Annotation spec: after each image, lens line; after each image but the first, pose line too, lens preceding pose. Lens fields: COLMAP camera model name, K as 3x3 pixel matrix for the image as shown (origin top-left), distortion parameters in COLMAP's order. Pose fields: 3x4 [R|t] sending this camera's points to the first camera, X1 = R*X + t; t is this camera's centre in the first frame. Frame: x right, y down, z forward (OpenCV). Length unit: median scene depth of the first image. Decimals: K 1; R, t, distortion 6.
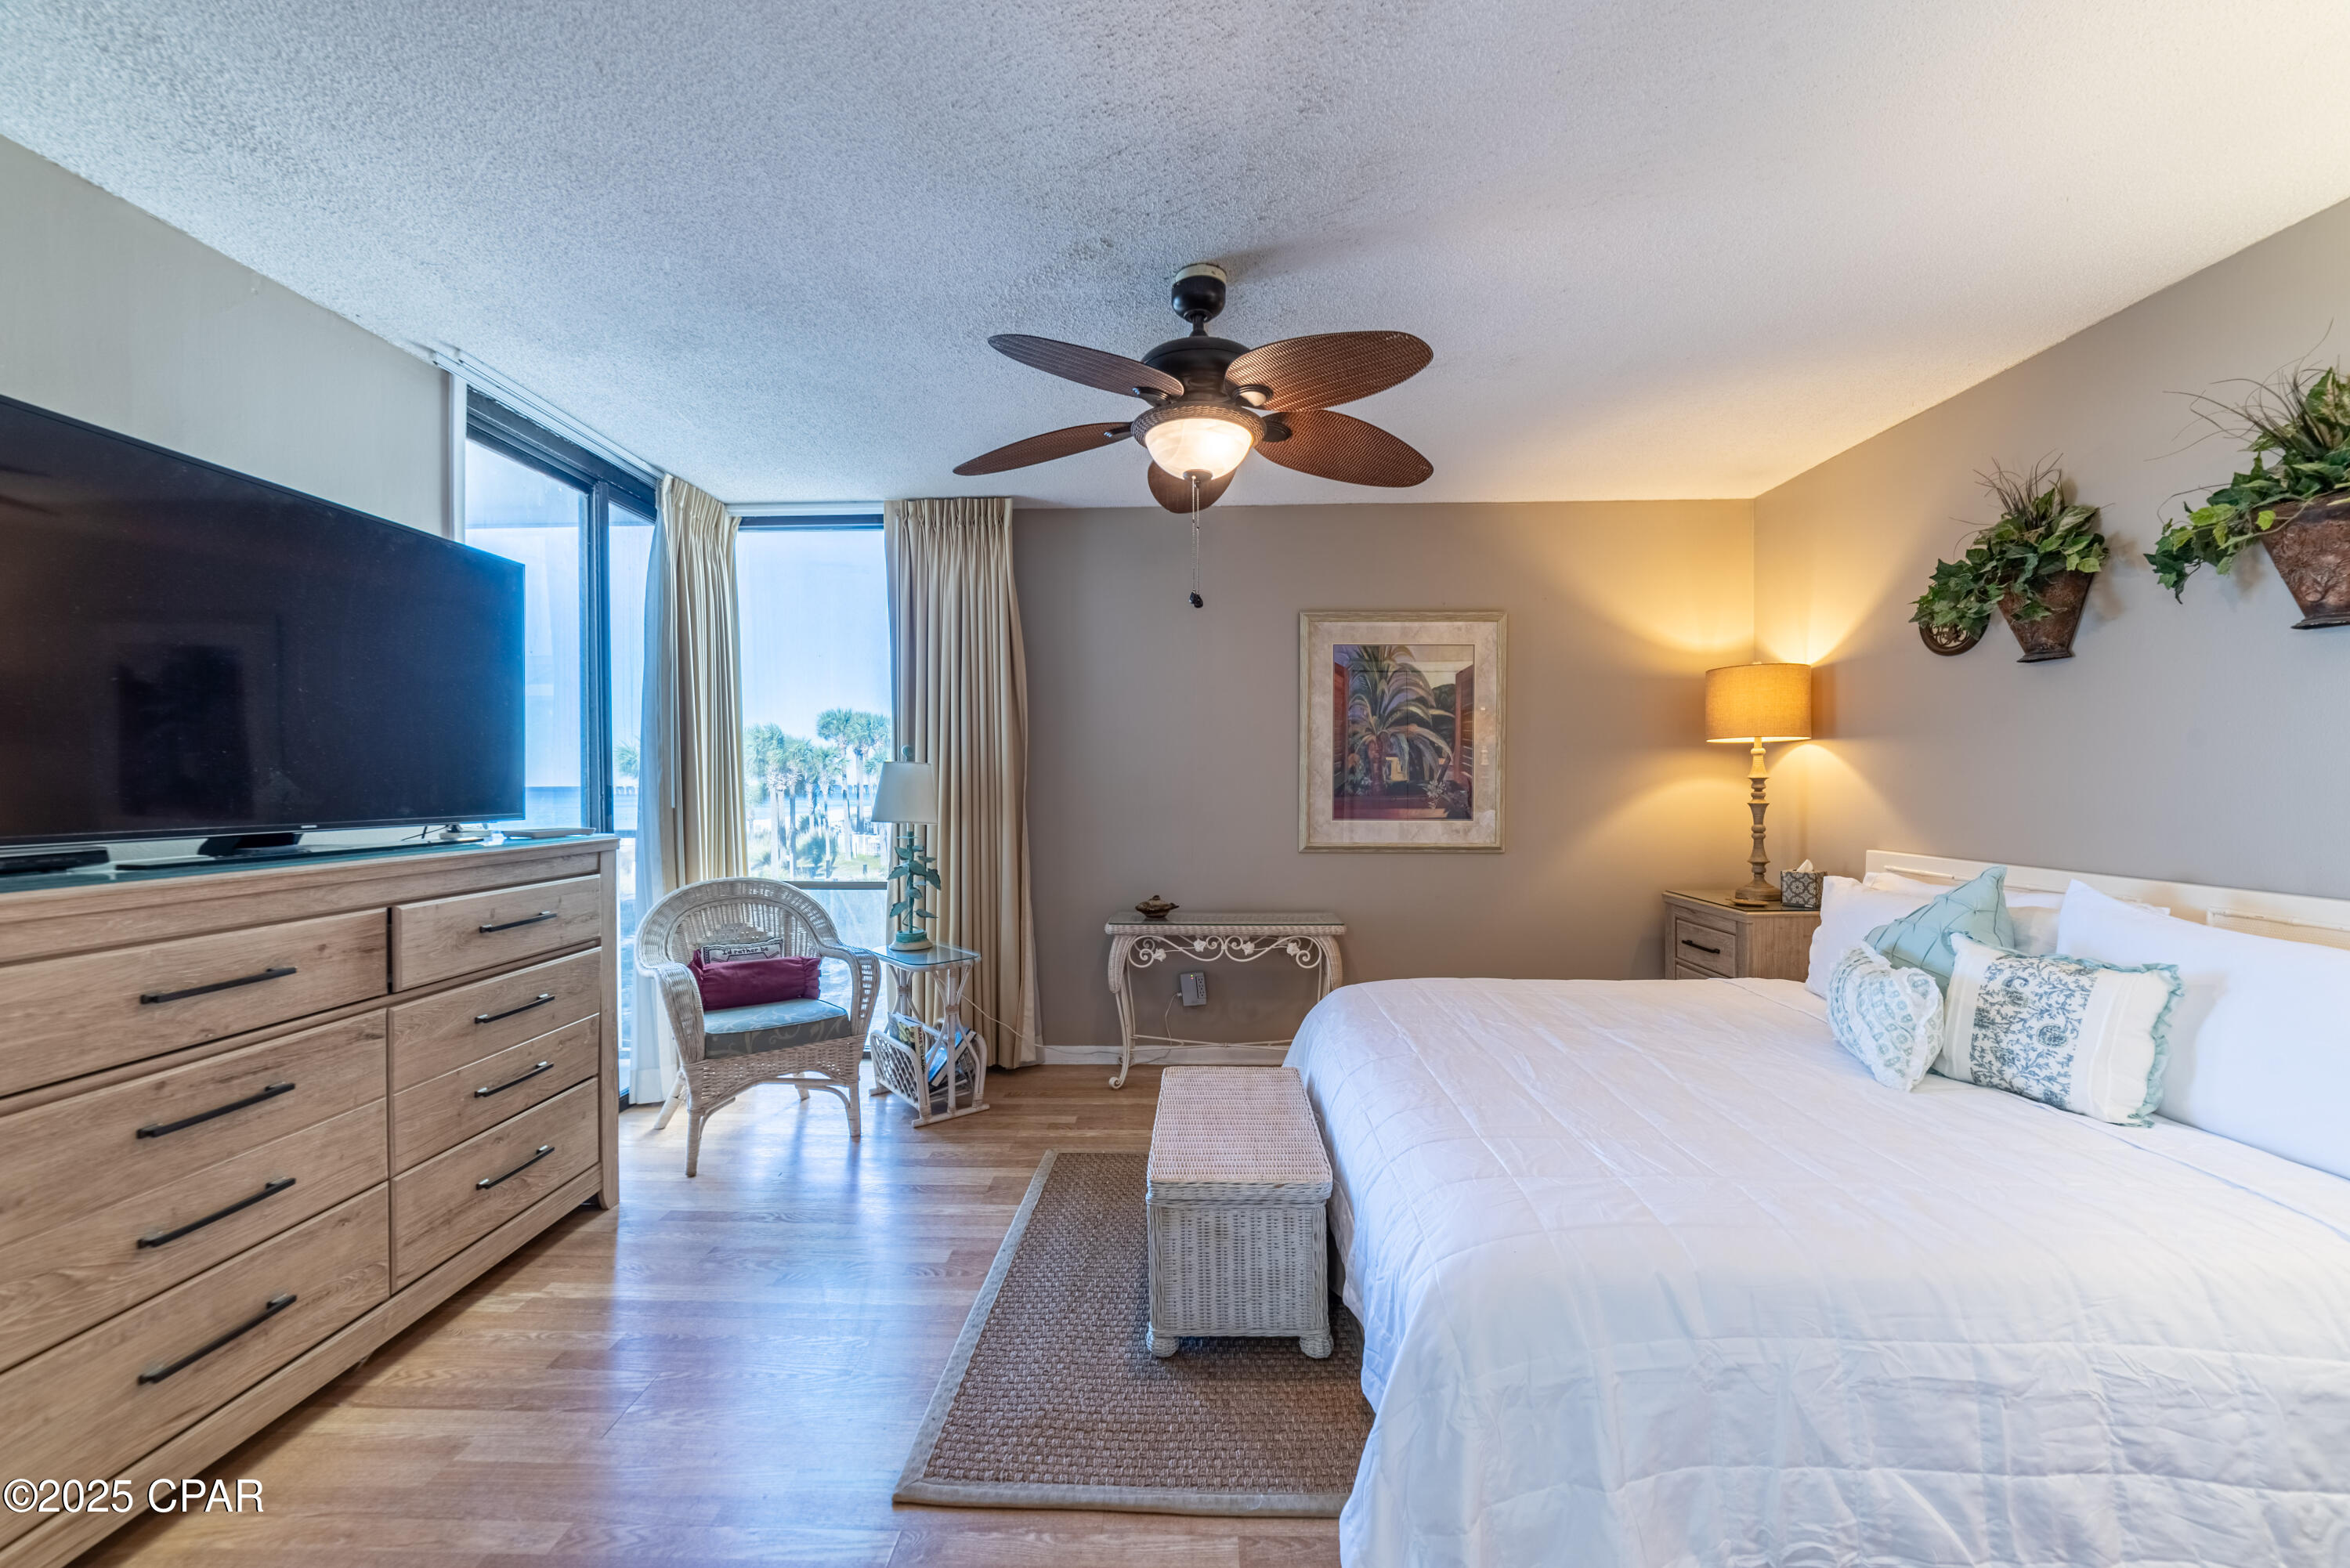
lens RADIAL K [[934.1, 0, 1160.2], [0, 934.1, 783.8], [0, 0, 1]] dist [0.001828, 0.000599]
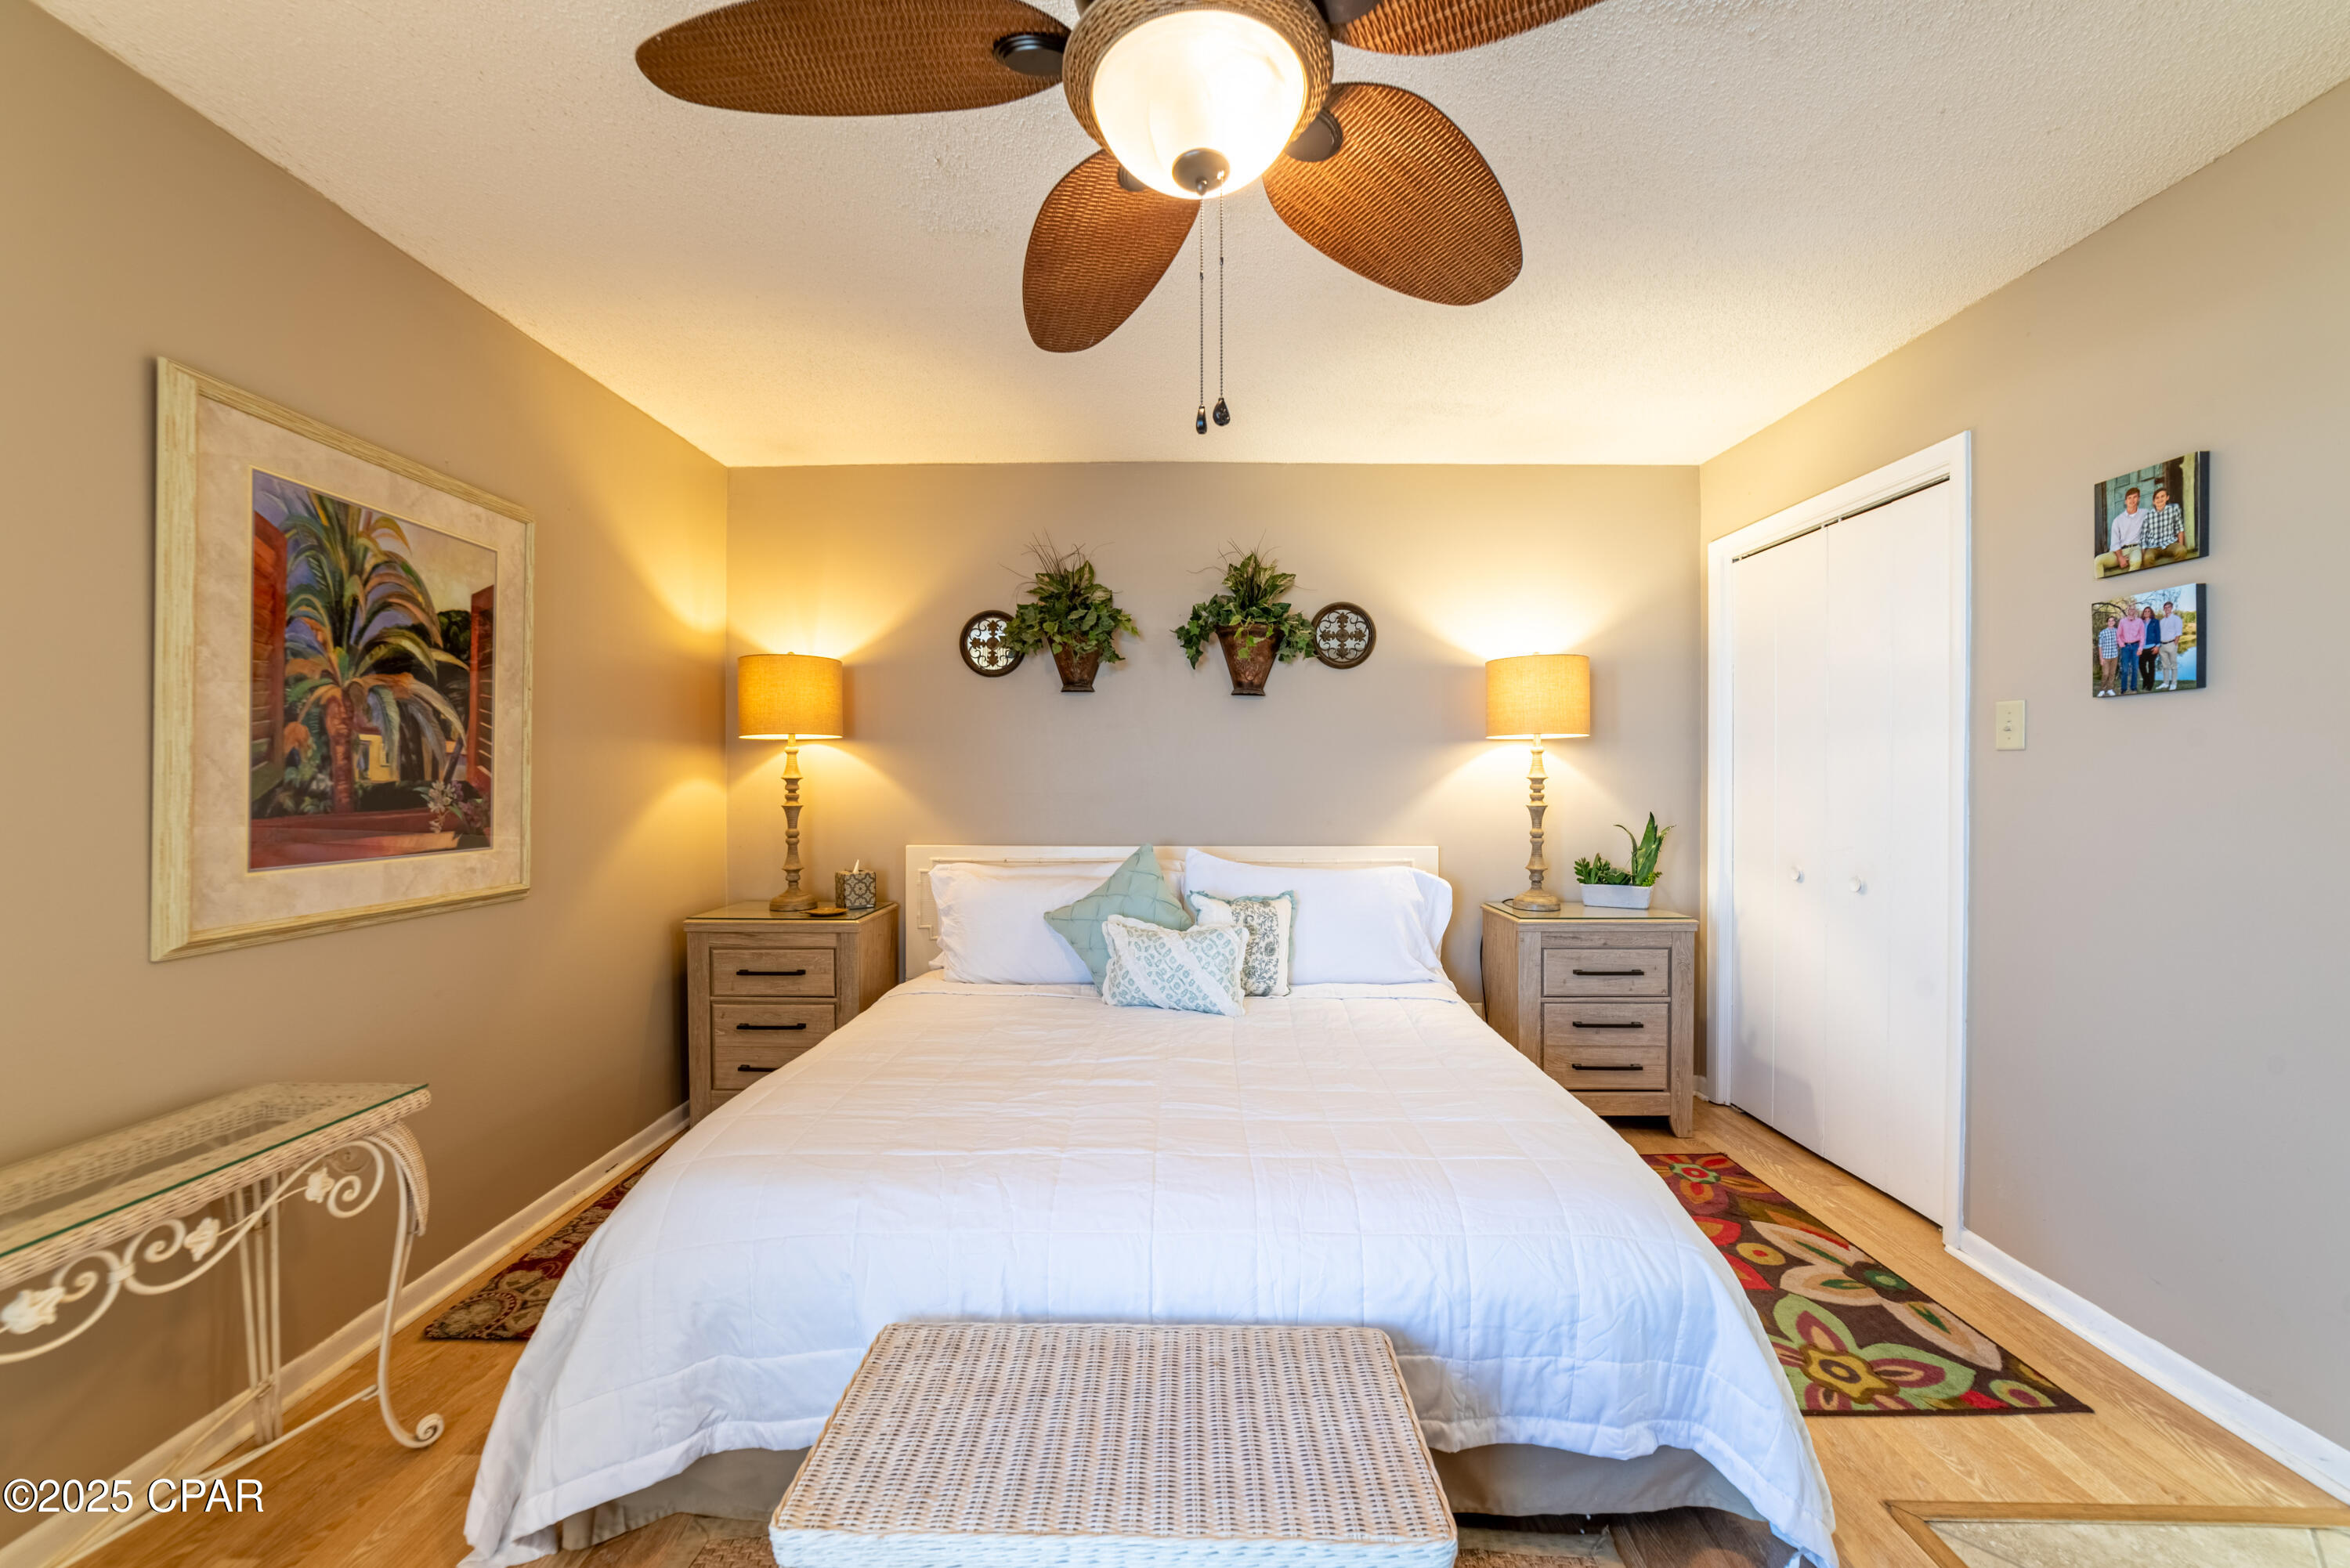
lens RADIAL K [[934.1, 0, 1160.2], [0, 934.1, 783.8], [0, 0, 1]] dist [0.001828, 0.000599]
pose [[-0.023257, -0.001760, 0.999728, -0.263674], [0.008341, 0.999963, 0.001954, 0.000377], [-0.999695, 0.008384, -0.023242, 0.591745]]
